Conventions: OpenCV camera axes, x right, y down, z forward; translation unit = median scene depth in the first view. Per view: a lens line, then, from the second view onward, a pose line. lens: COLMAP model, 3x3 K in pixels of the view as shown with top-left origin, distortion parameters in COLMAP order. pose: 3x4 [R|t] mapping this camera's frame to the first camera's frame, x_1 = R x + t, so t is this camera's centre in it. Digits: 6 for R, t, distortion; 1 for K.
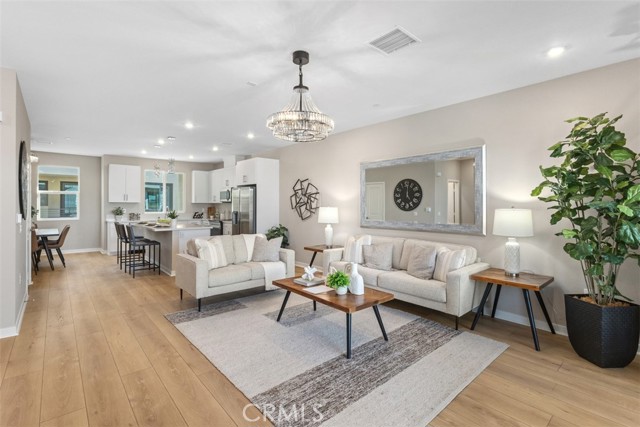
lens RADIAL K [[296.9, 0, 316.1], [0, 296.9, 205.8], [0, 0, 1]] dist [0.005907, -0.000190]
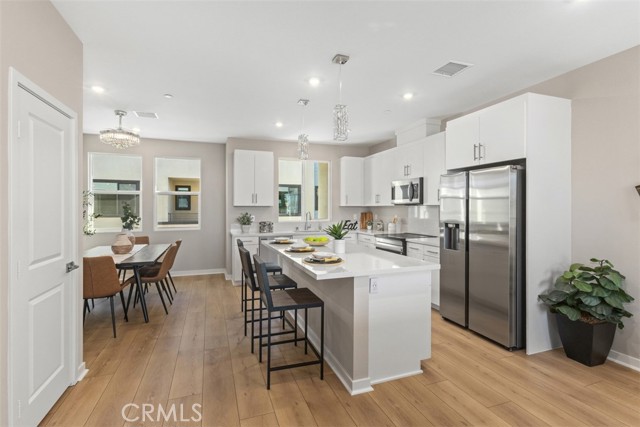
lens RADIAL K [[296.9, 0, 316.1], [0, 296.9, 210.2], [0, 0, 1]] dist [0.005907, -0.000190]
pose [[0.931837, -0.002016, -0.362871, -0.346844], [0.003083, 0.999992, 0.002361, -0.003990], [0.362863, -0.003319, 0.931836, 0.553517]]
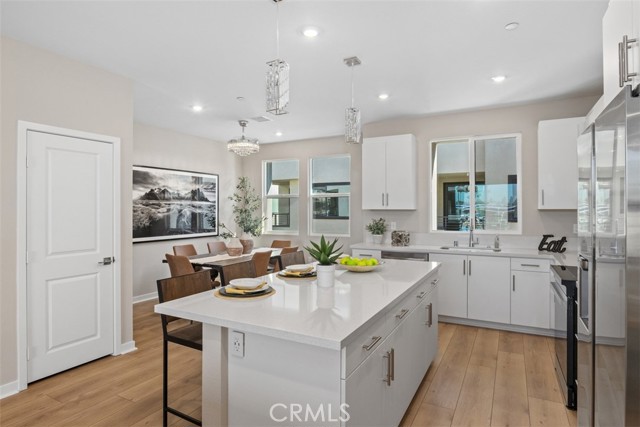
lens RADIAL K [[361.4, 0, 318.7], [0, 361.4, 207.4], [0, 0, 1]] dist [-0.017455, -0.001189]
pose [[0.352614, -0.009202, -0.935724, -0.134119], [-0.001462, 0.999945, -0.010385, -0.010846], [0.935768, 0.005030, 0.352581, 0.881578]]
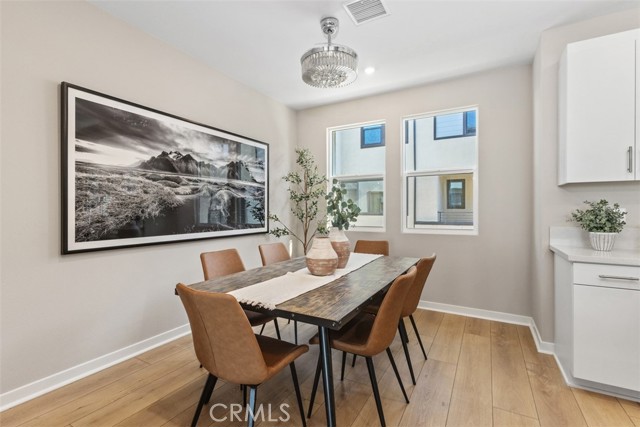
lens RADIAL K [[296.9, 0, 316.7], [0, 296.9, 209.0], [0, 0, 1]] dist [0.005907, -0.000190]
pose [[0.325902, -0.007127, -0.945377, -0.642677], [-0.000906, 0.999969, -0.007851, 0.018874], [0.945403, 0.003415, 0.325885, 0.876285]]
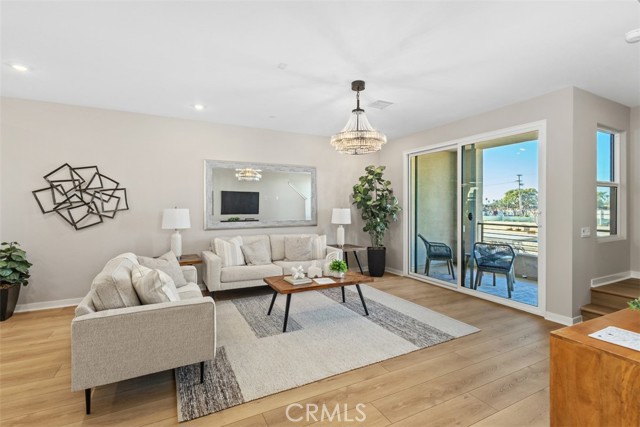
lens RADIAL K [[296.9, 0, 316.3], [0, 296.9, 208.5], [0, 0, 1]] dist [0.005907, -0.000190]
pose [[0.242362, -0.012255, 0.970109, -0.541786], [0.002160, 0.999925, 0.012092, -0.004721], [-0.970184, -0.000835, 0.242370, 0.369603]]
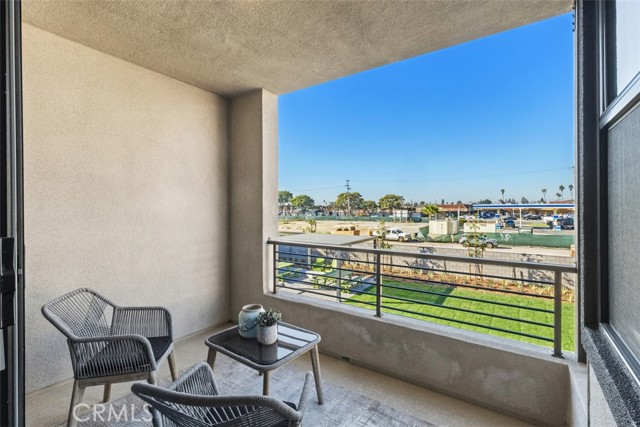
lens RADIAL K [[296.9, 0, 317.9], [0, 296.9, 208.7], [0, 0, 1]] dist [0.005907, -0.000190]
pose [[-0.249136, -0.006550, 0.968446, 0.134135], [0.008488, 0.999924, 0.008946, 0.001410], [-0.968431, 0.010449, -0.249062, 0.096818]]
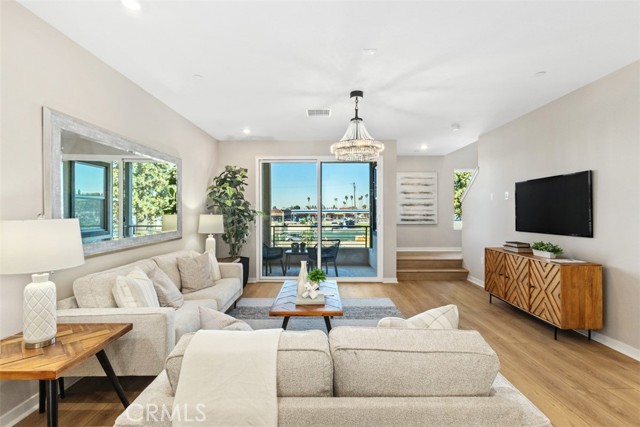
lens RADIAL K [[296.9, 0, 317.8], [0, 296.9, 213.6], [0, 0, 1]] dist [0.005907, -0.000190]
pose [[-0.746711, -0.006743, 0.665114, -0.328935], [0.002048, 0.999921, 0.012436, -0.004183], [-0.665145, 0.010648, -0.746638, 0.875408]]
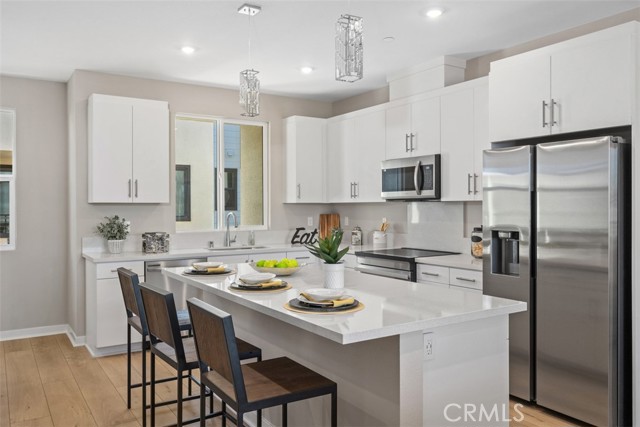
lens RADIAL K [[502.2, 0, 315.6], [0, 502.2, 210.7], [0, 0, 1]] dist [0.013024, -0.019414]
pose [[0.988975, -0.006087, -0.147954, -0.437506], [0.006845, 0.999966, 0.004613, -0.004244], [0.147921, -0.005575, 0.988983, 0.572900]]
